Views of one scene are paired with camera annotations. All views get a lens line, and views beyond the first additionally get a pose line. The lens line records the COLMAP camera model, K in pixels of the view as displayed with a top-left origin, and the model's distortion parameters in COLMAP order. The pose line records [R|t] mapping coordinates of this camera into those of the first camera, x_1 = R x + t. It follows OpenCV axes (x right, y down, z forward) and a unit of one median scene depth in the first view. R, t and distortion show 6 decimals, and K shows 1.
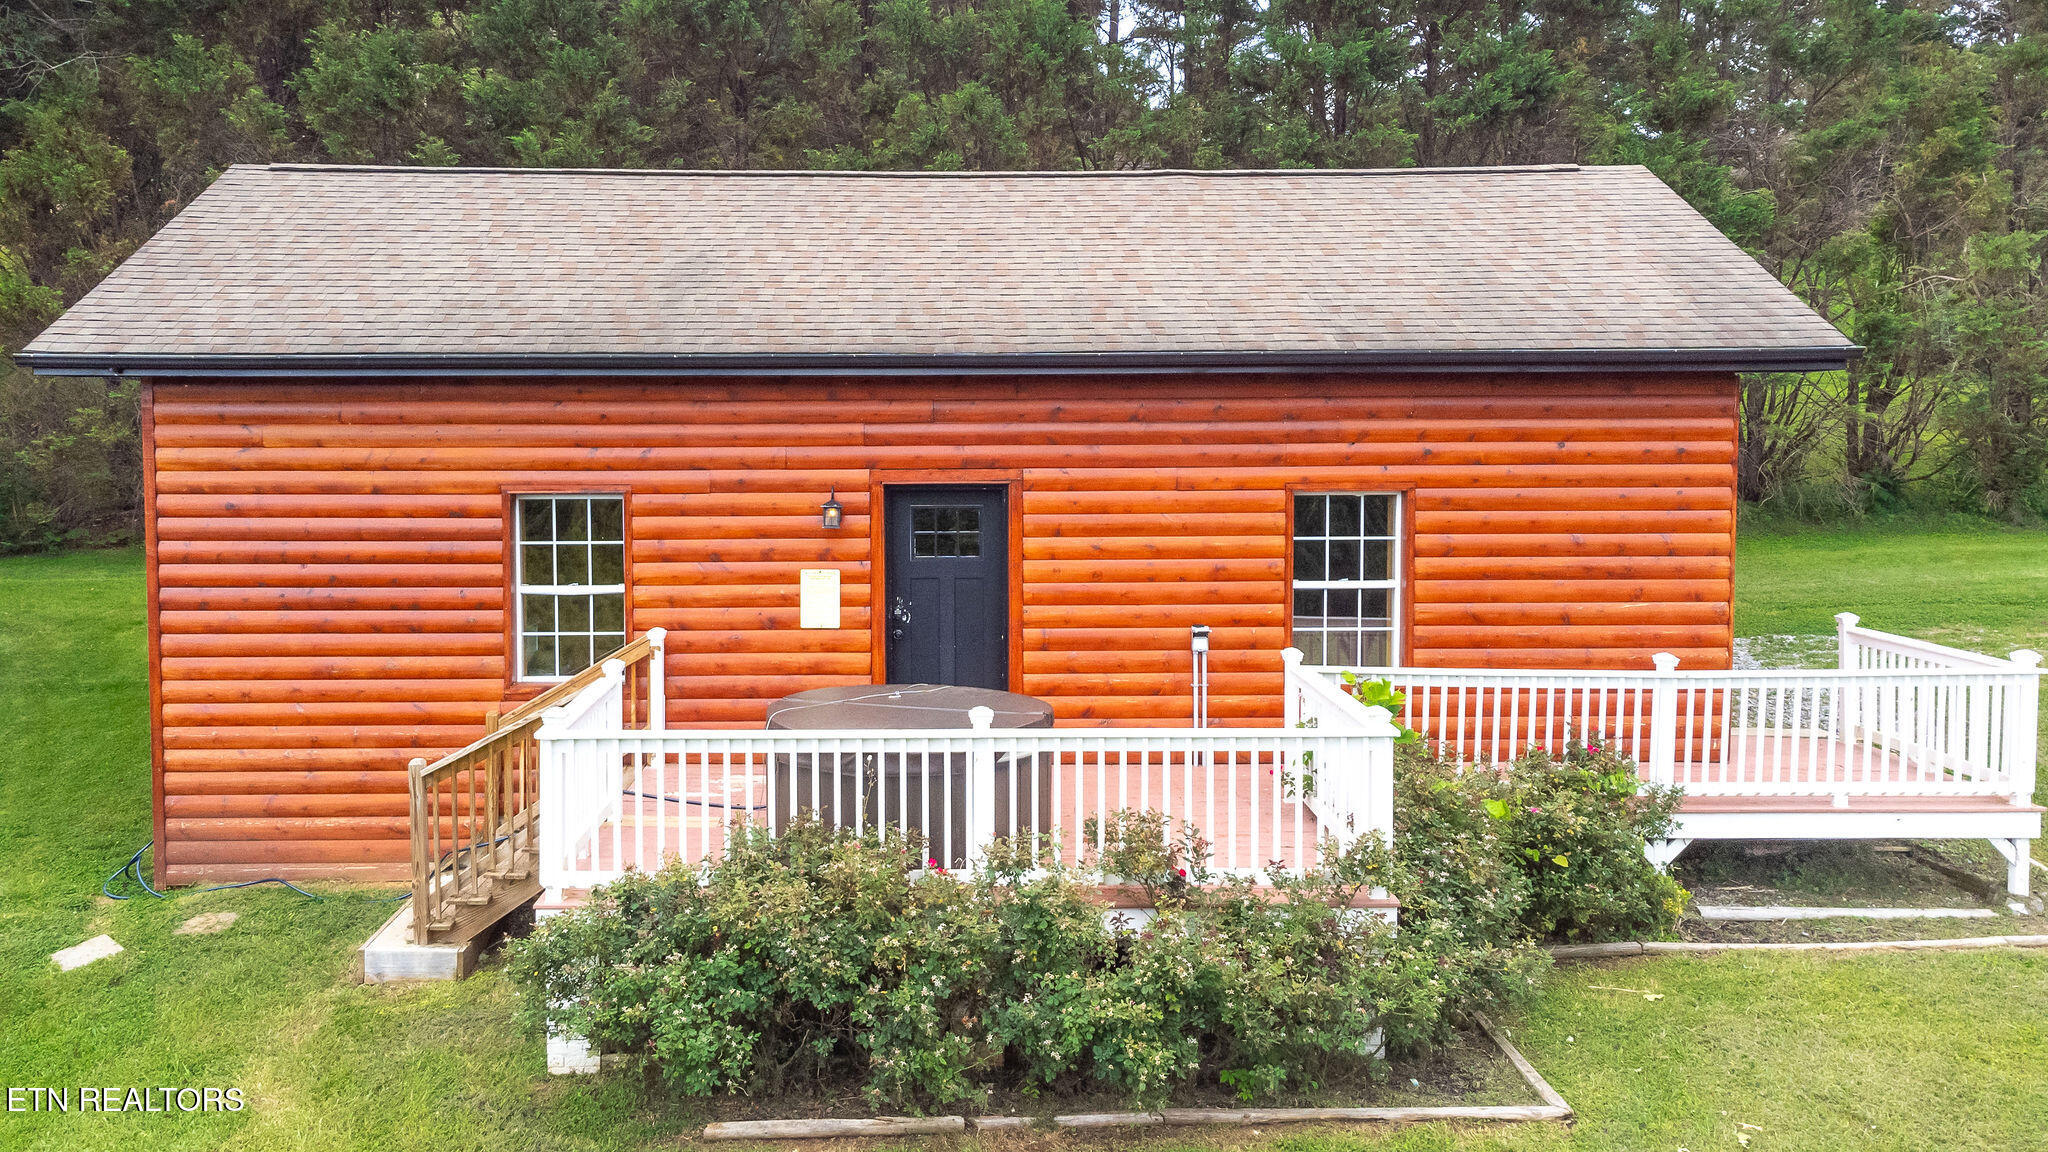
lens RADIAL K [[1515.7, 0, 1007.9], [0, 1515.7, 548.5], [0, 0, 1]] dist [0.043423, 0.008543]
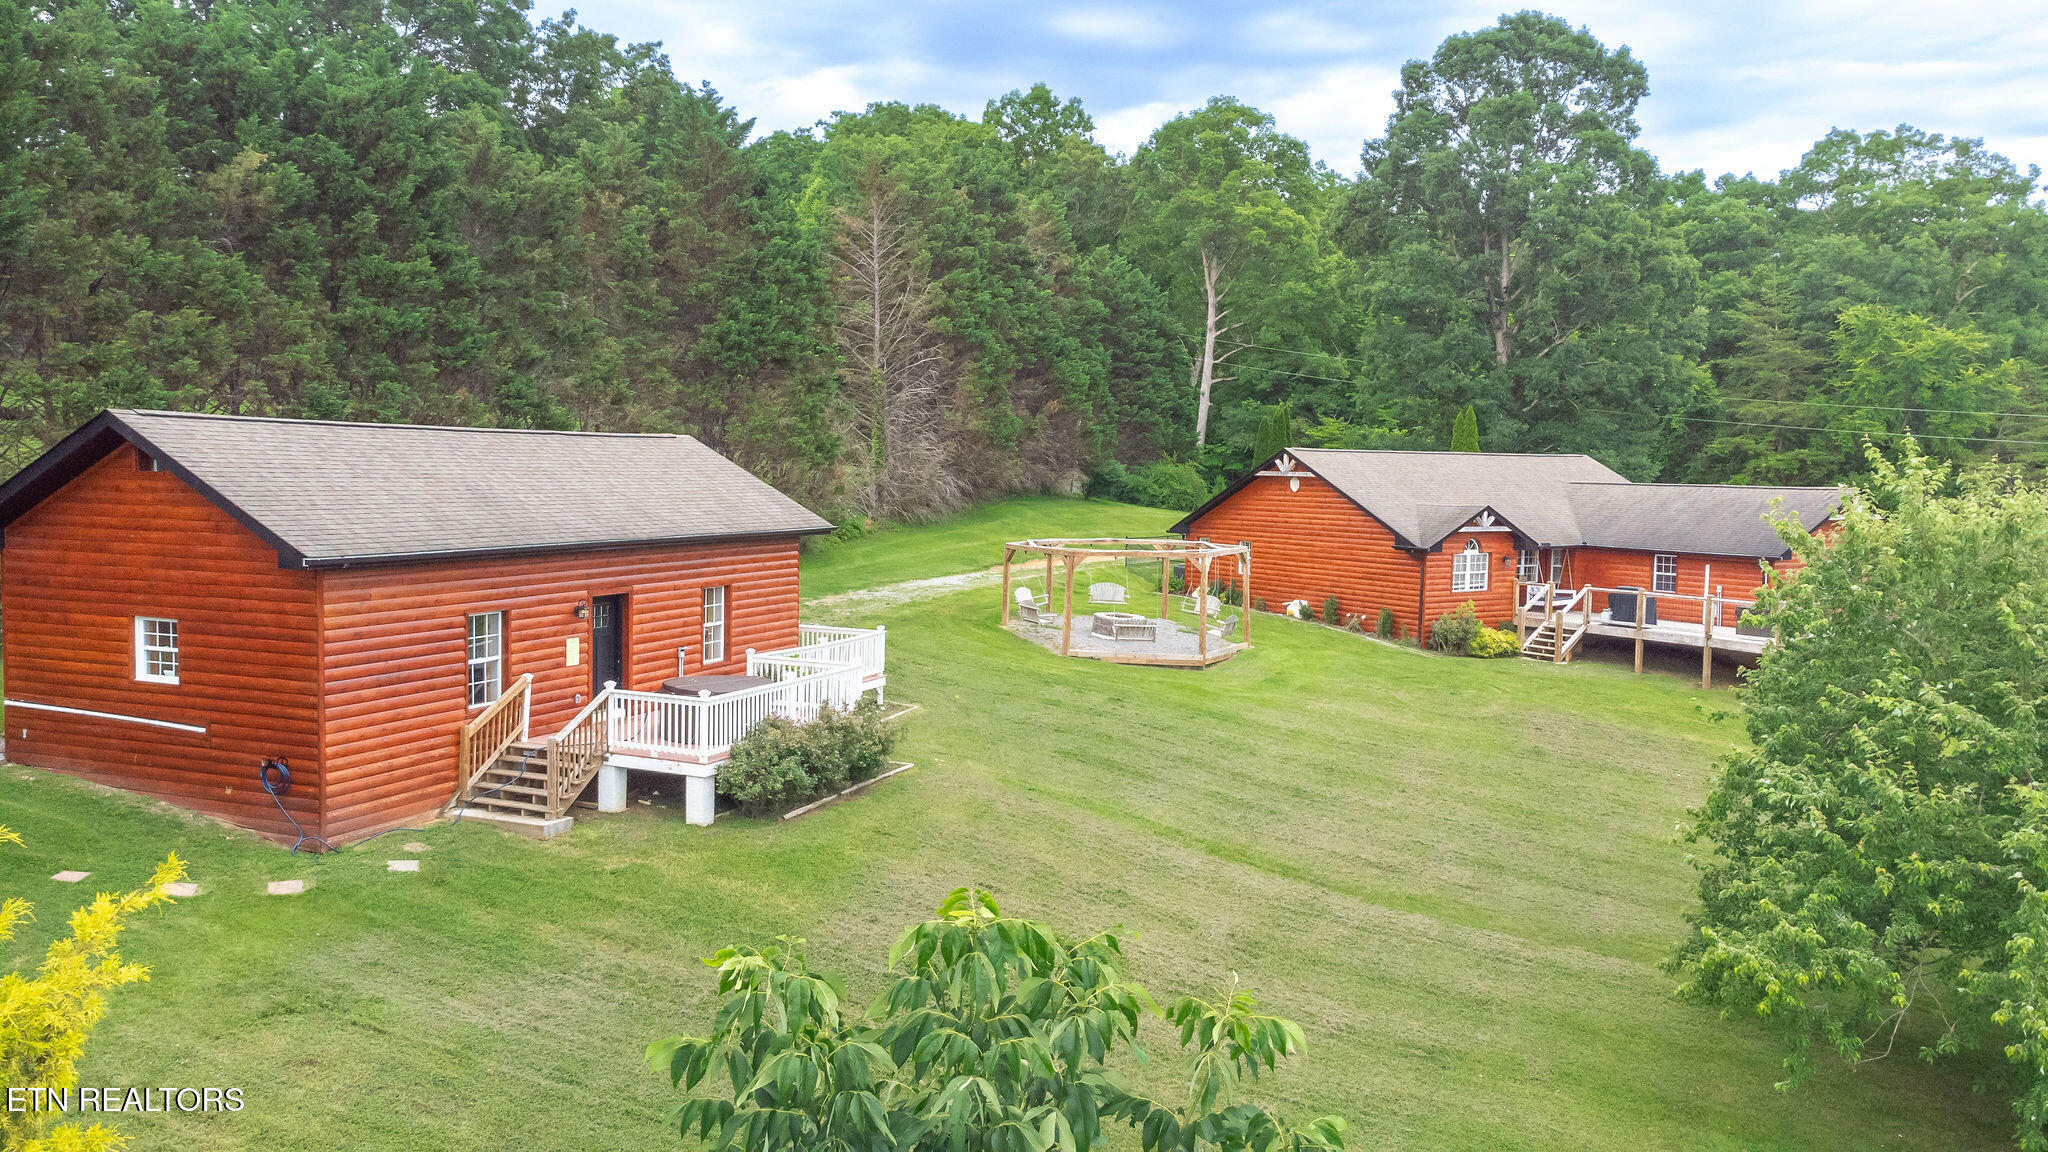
lens RADIAL K [[1515.7, 0, 1012.7], [0, 1515.7, 581.3], [0, 0, 1]] dist [0.043423, 0.008543]
pose [[0.411343, -0.059722, 0.909522, -1.824000], [0.039661, 0.998079, 0.047600, -0.144121], [-0.910617, 0.016492, 0.412922, -0.458967]]
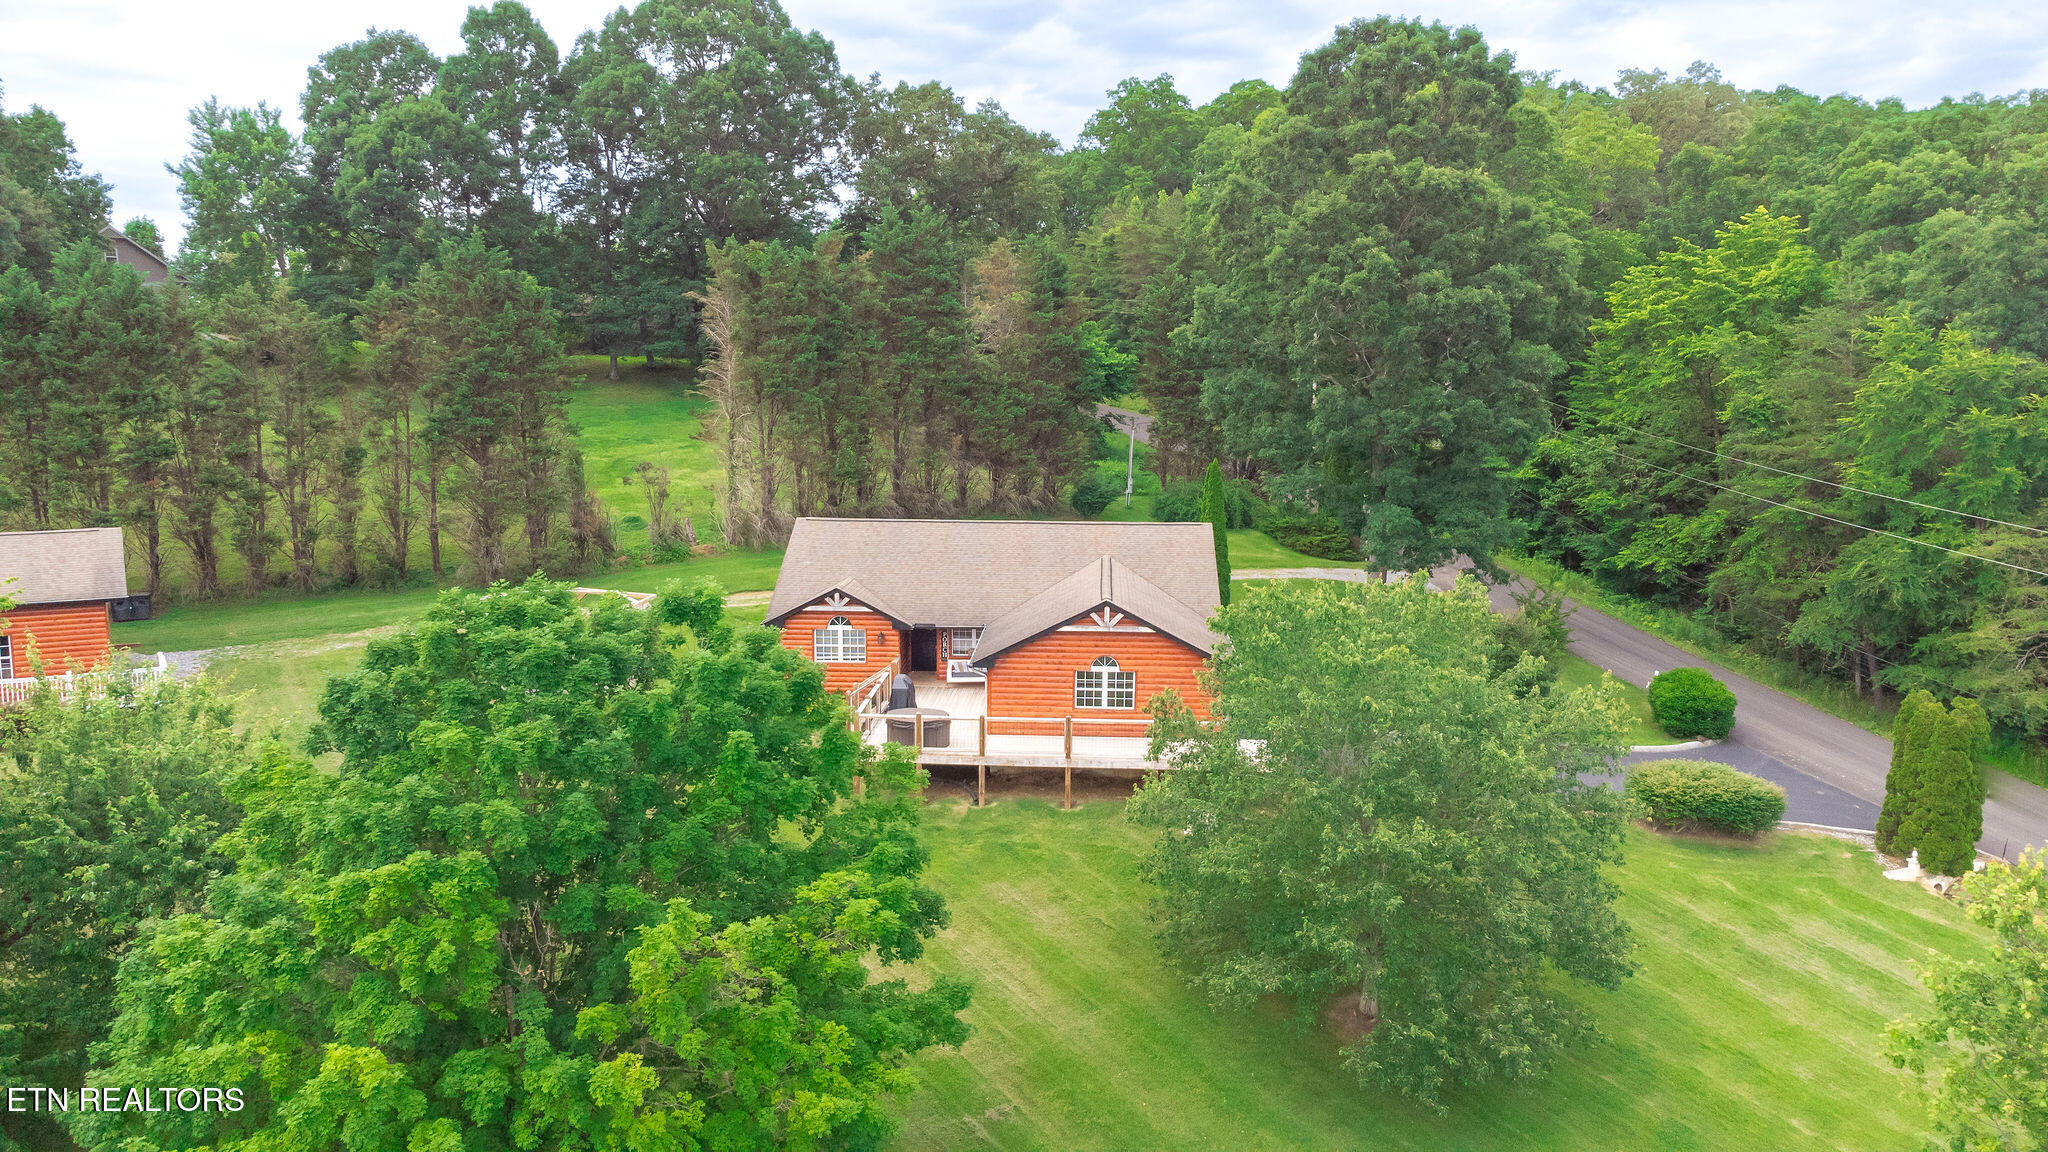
lens RADIAL K [[1515.7, 0, 1035.4], [0, 1515.7, 559.7], [0, 0, 1]] dist [0.043423, 0.008543]
pose [[0.867747, -0.052878, 0.494185, 0.611211], [0.018218, 0.997040, 0.074694, -0.495770], [-0.496672, -0.055813, 0.866142, -3.968429]]
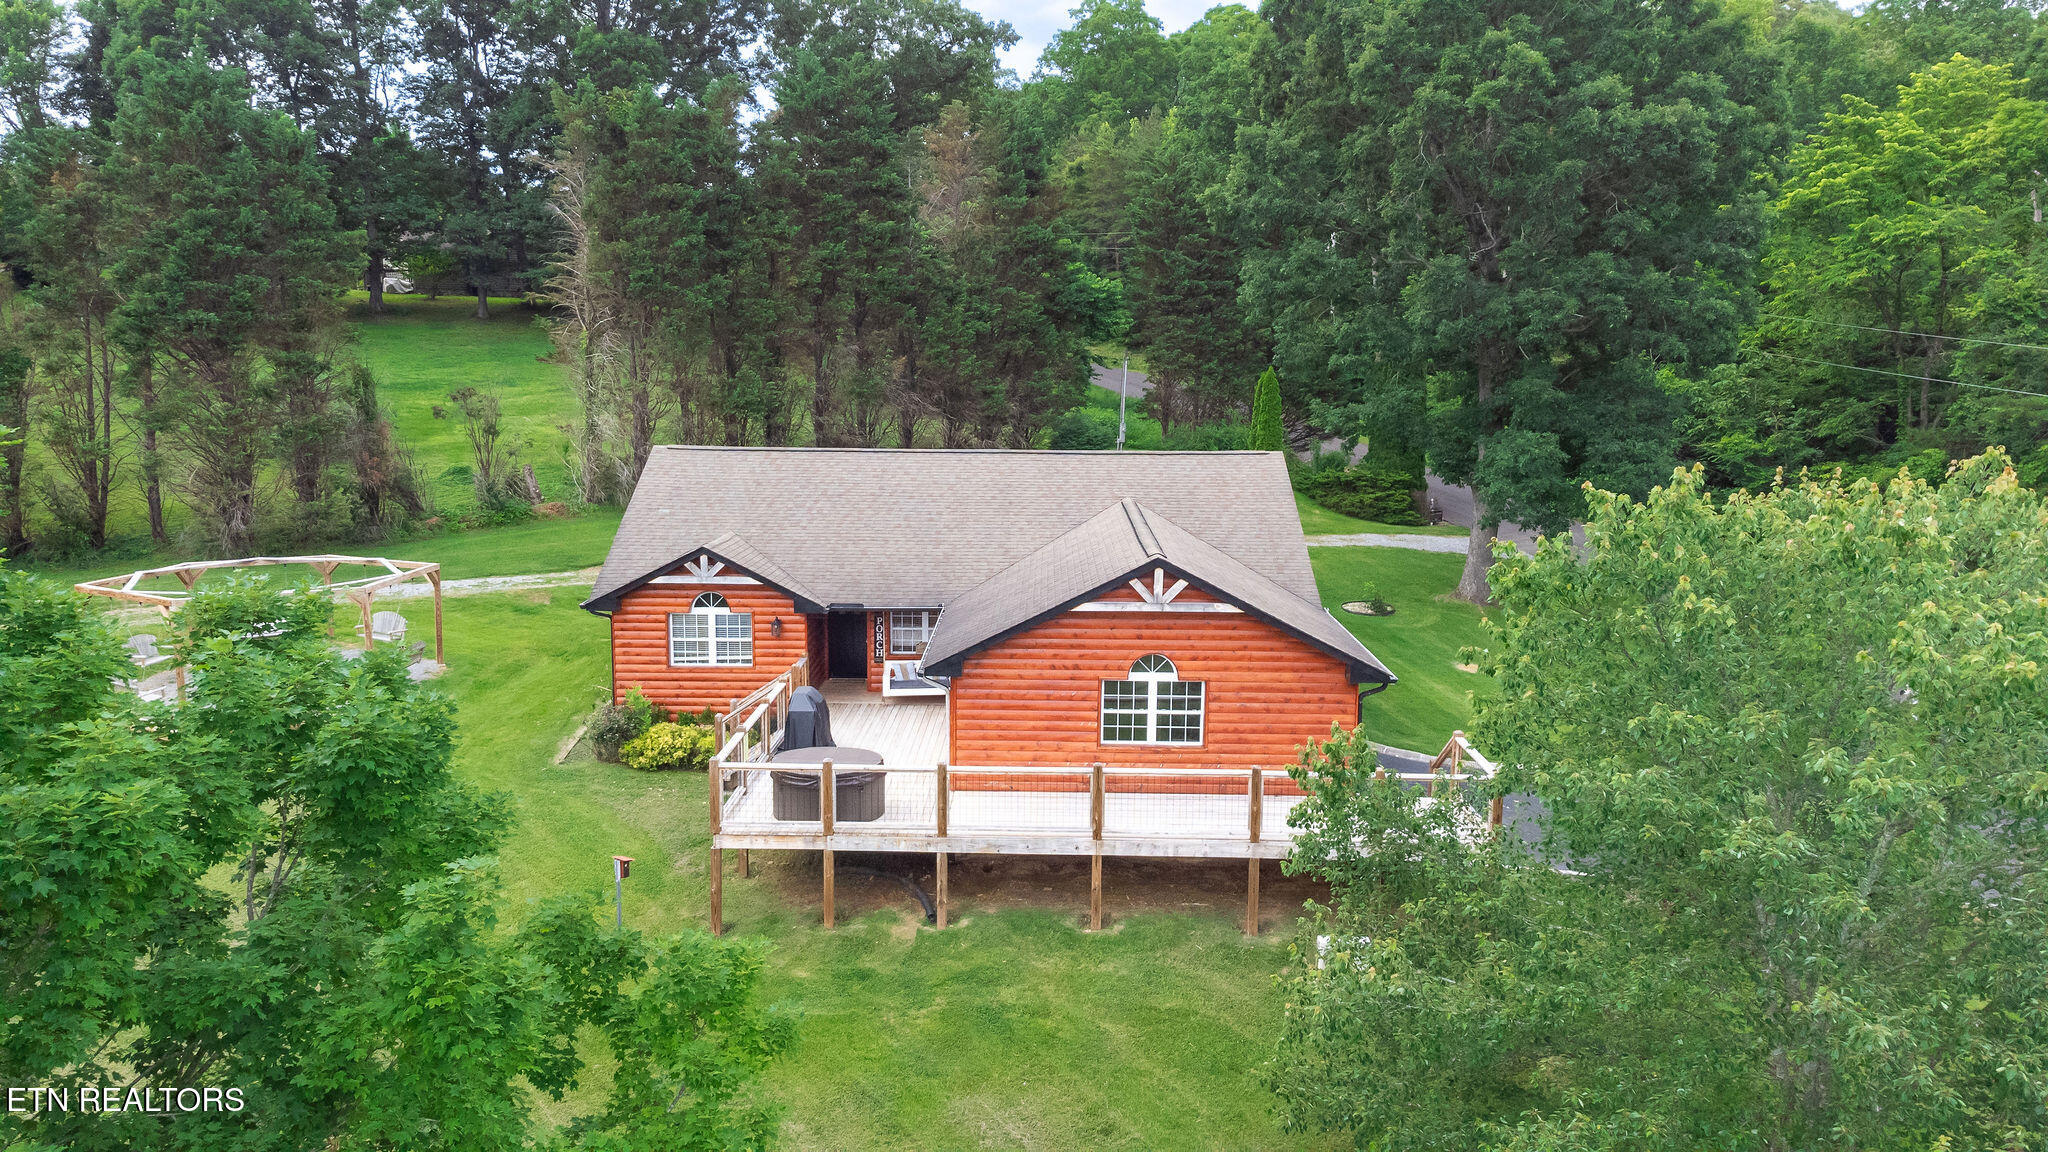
lens RADIAL K [[1515.7, 0, 1022.6], [0, 1515.7, 573.9], [0, 0, 1]] dist [0.043423, 0.008543]
pose [[0.854277, -0.064531, 0.515797, 1.344956], [0.021391, 0.995788, 0.089154, -0.282767], [-0.519378, -0.065128, 0.852059, -2.534453]]
